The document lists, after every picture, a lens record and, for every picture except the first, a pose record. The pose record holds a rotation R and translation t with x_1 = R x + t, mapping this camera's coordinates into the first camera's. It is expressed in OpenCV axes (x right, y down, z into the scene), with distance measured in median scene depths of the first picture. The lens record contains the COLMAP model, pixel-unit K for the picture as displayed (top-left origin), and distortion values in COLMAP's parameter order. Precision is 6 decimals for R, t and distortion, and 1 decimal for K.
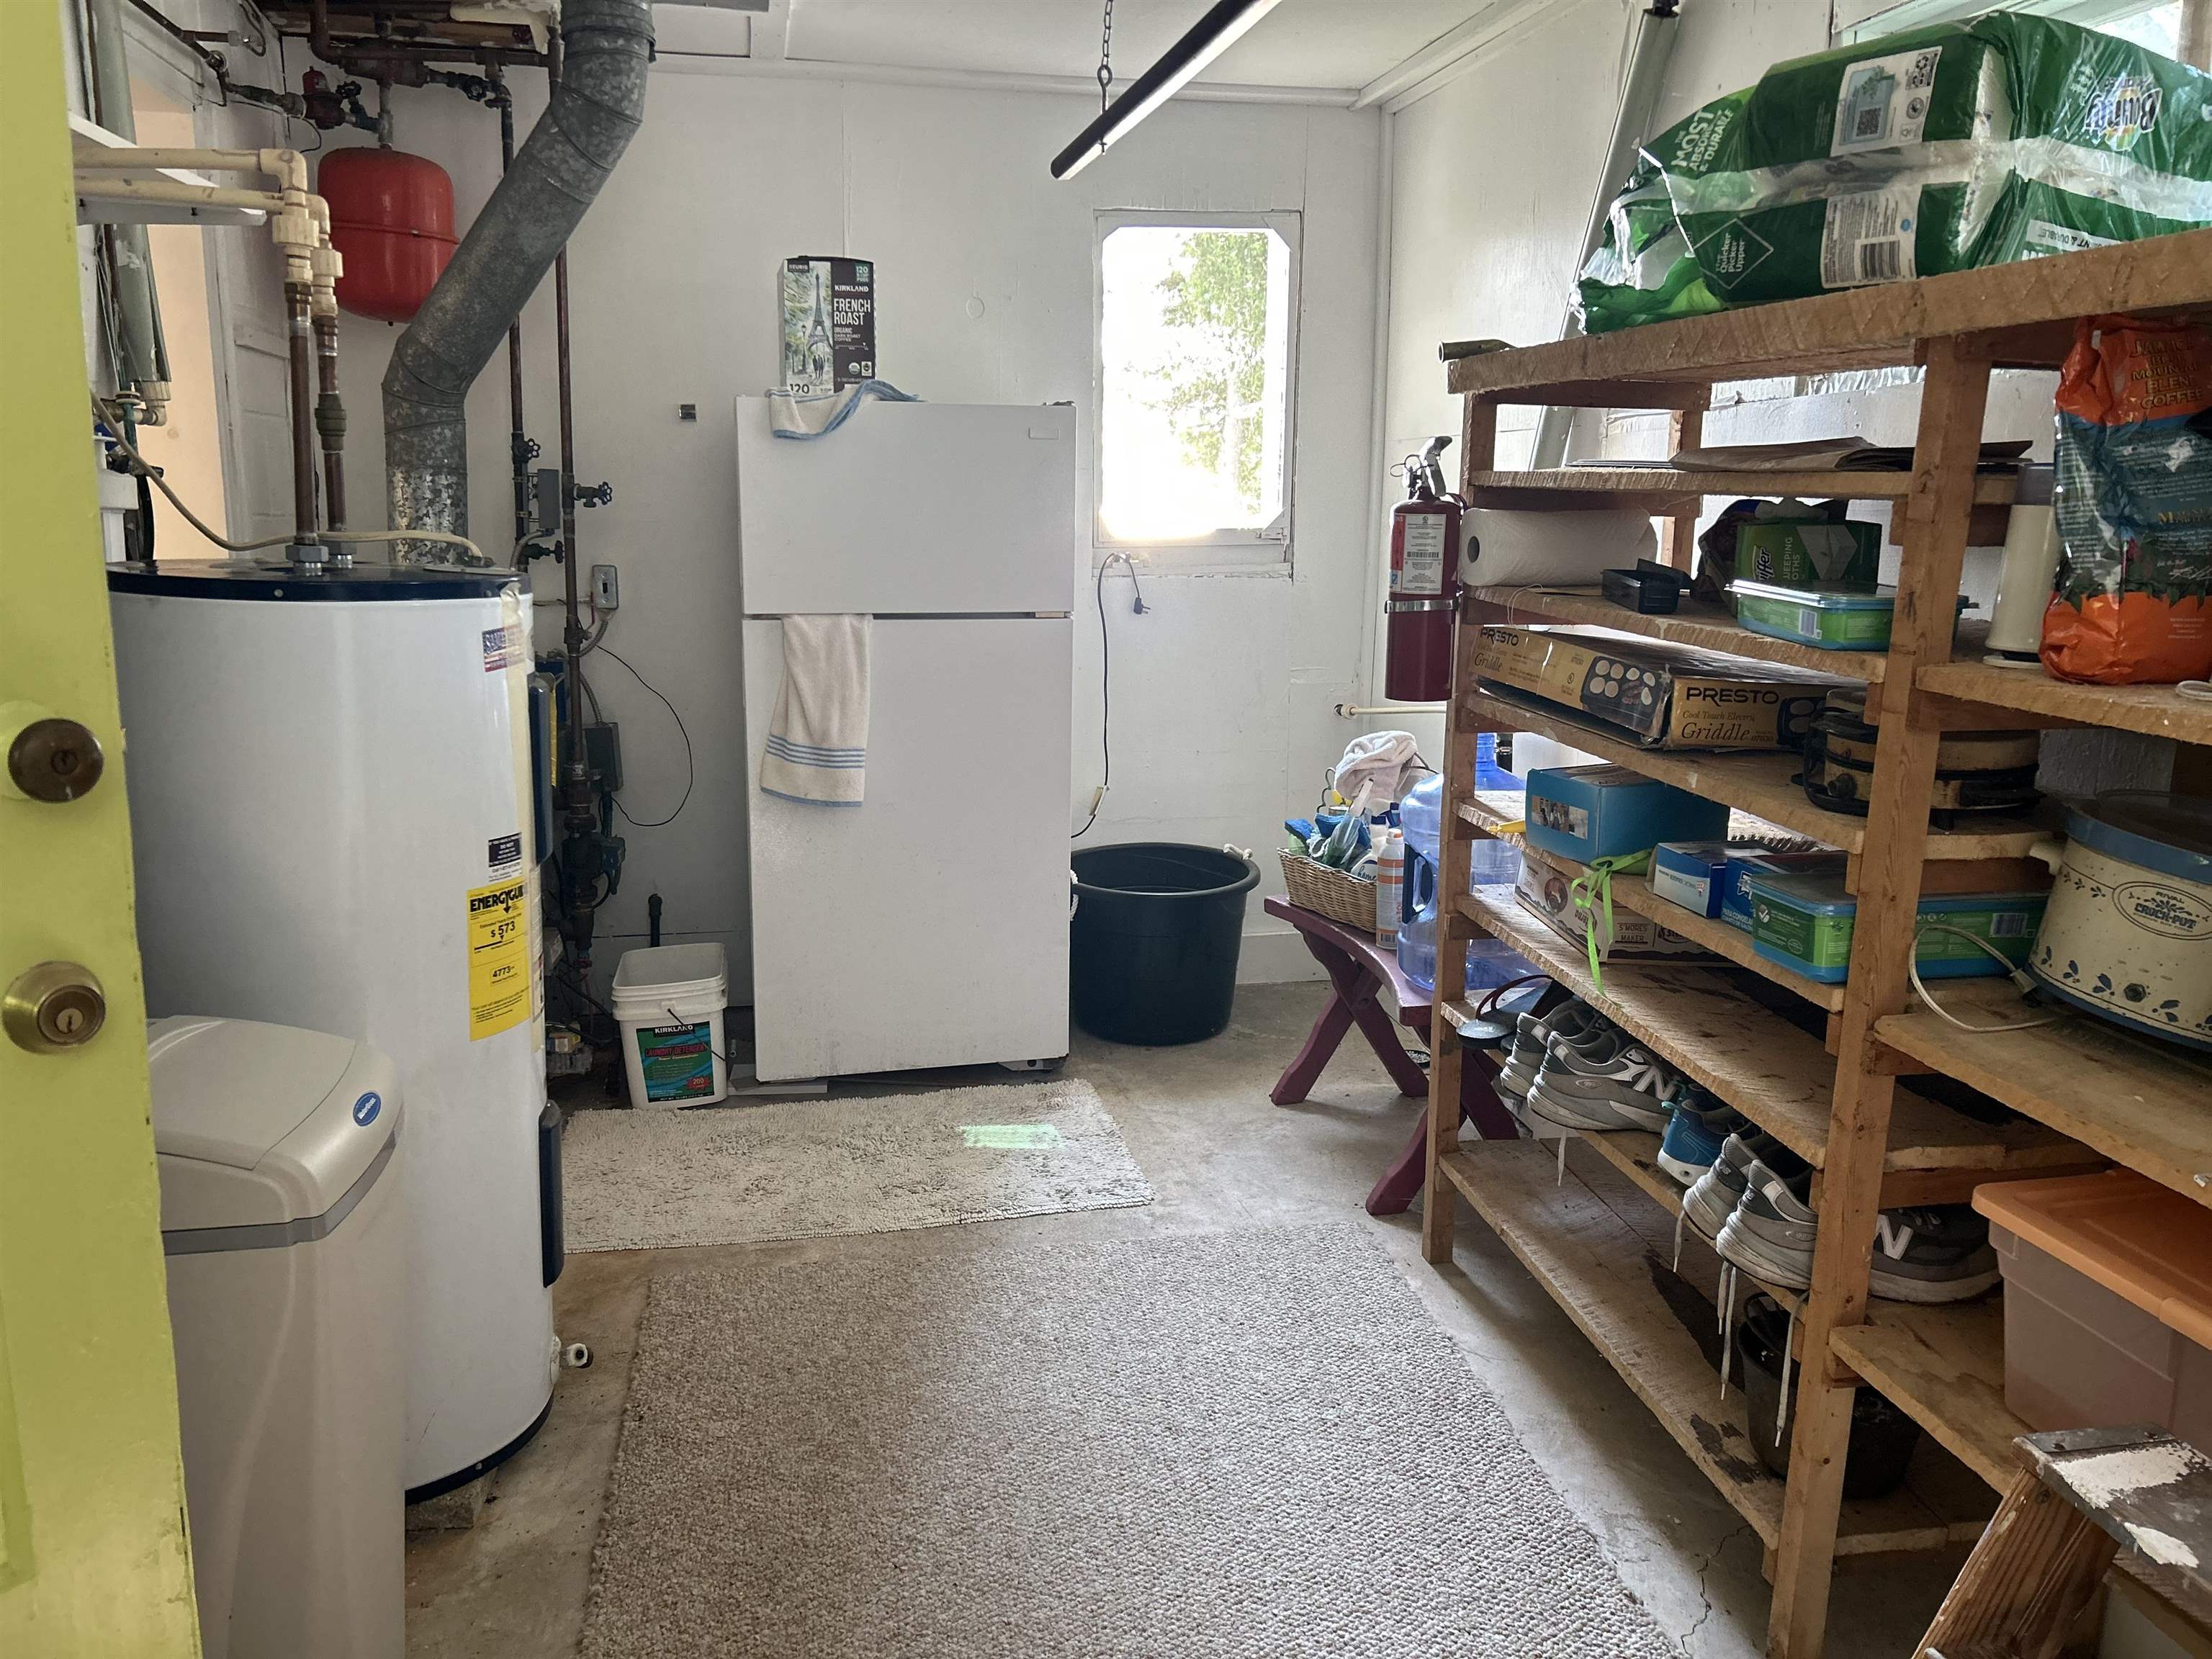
lens RADIAL K [[1672.1, 0, 1112.1], [0, 1672.1, 839.6], [0, 0, 1]] dist [0.052461, -0.062041]
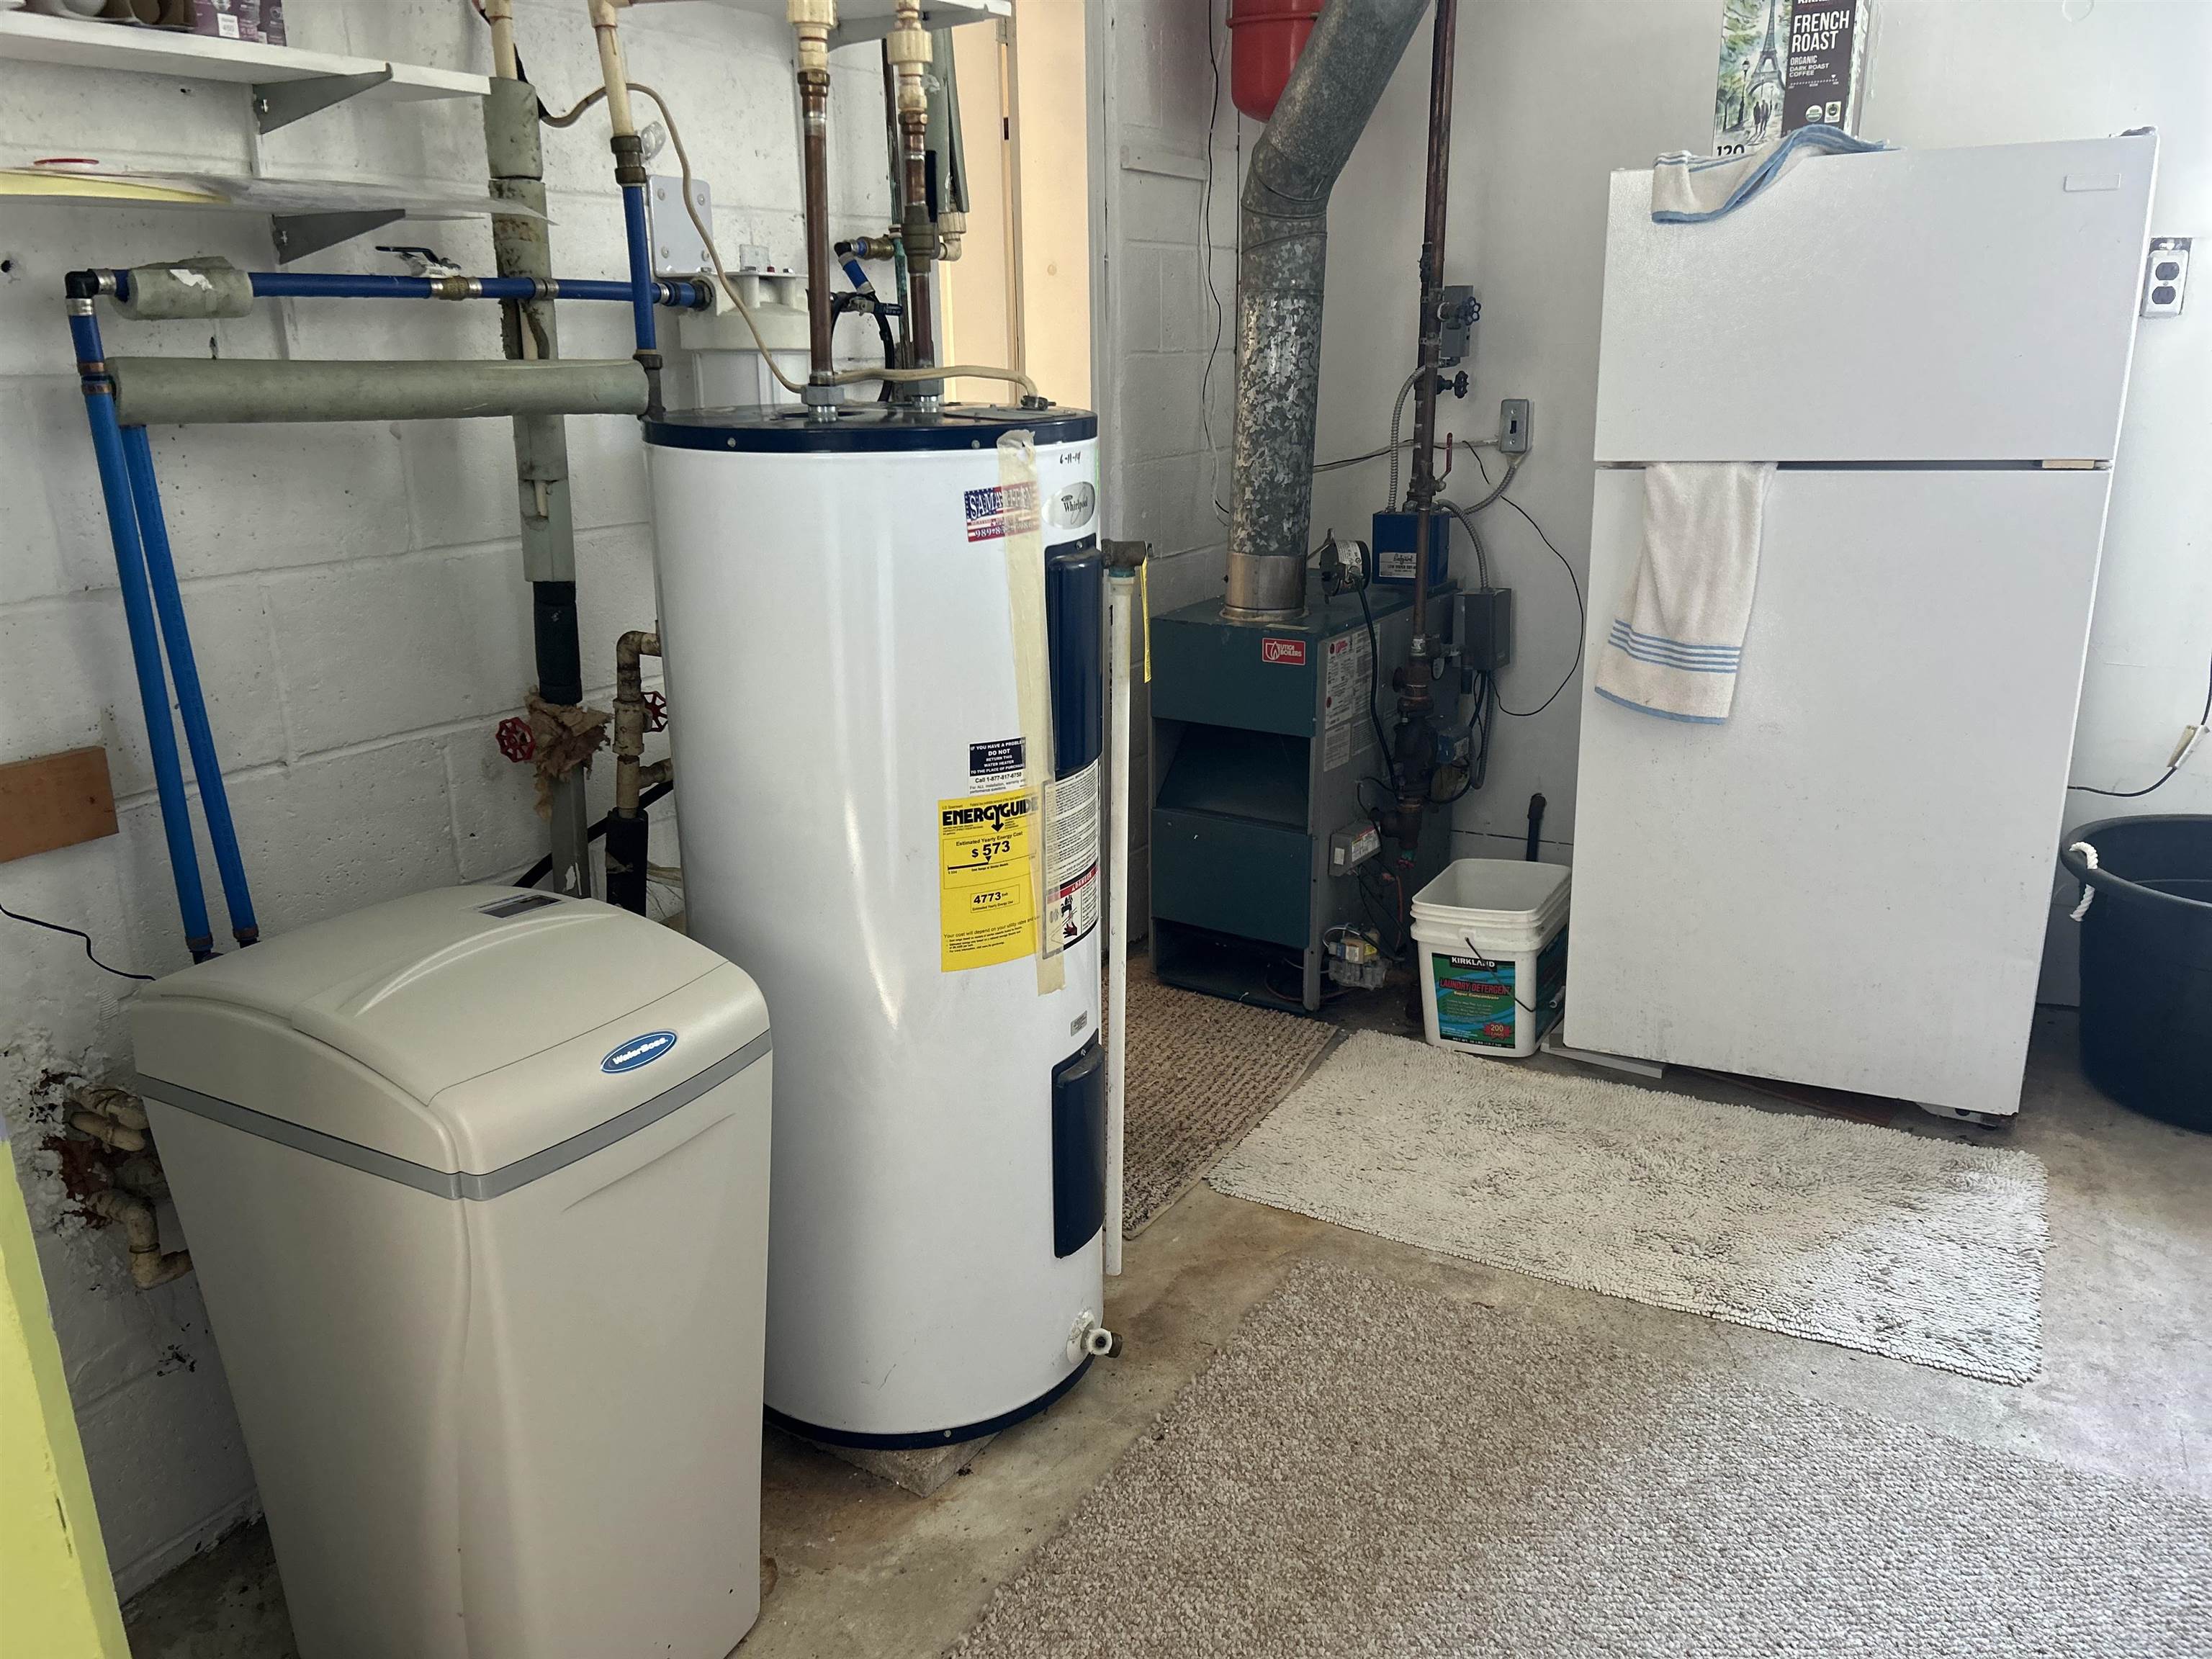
lens RADIAL K [[1672.1, 0, 1095.1], [0, 1672.1, 830.0], [0, 0, 1]] dist [0.052461, -0.062041]
pose [[0.745085, 0.156248, -0.648409, 0.137019], [-0.096568, 0.987201, 0.126921, -0.042306], [0.659941, -0.031951, 0.750638, 0.255222]]
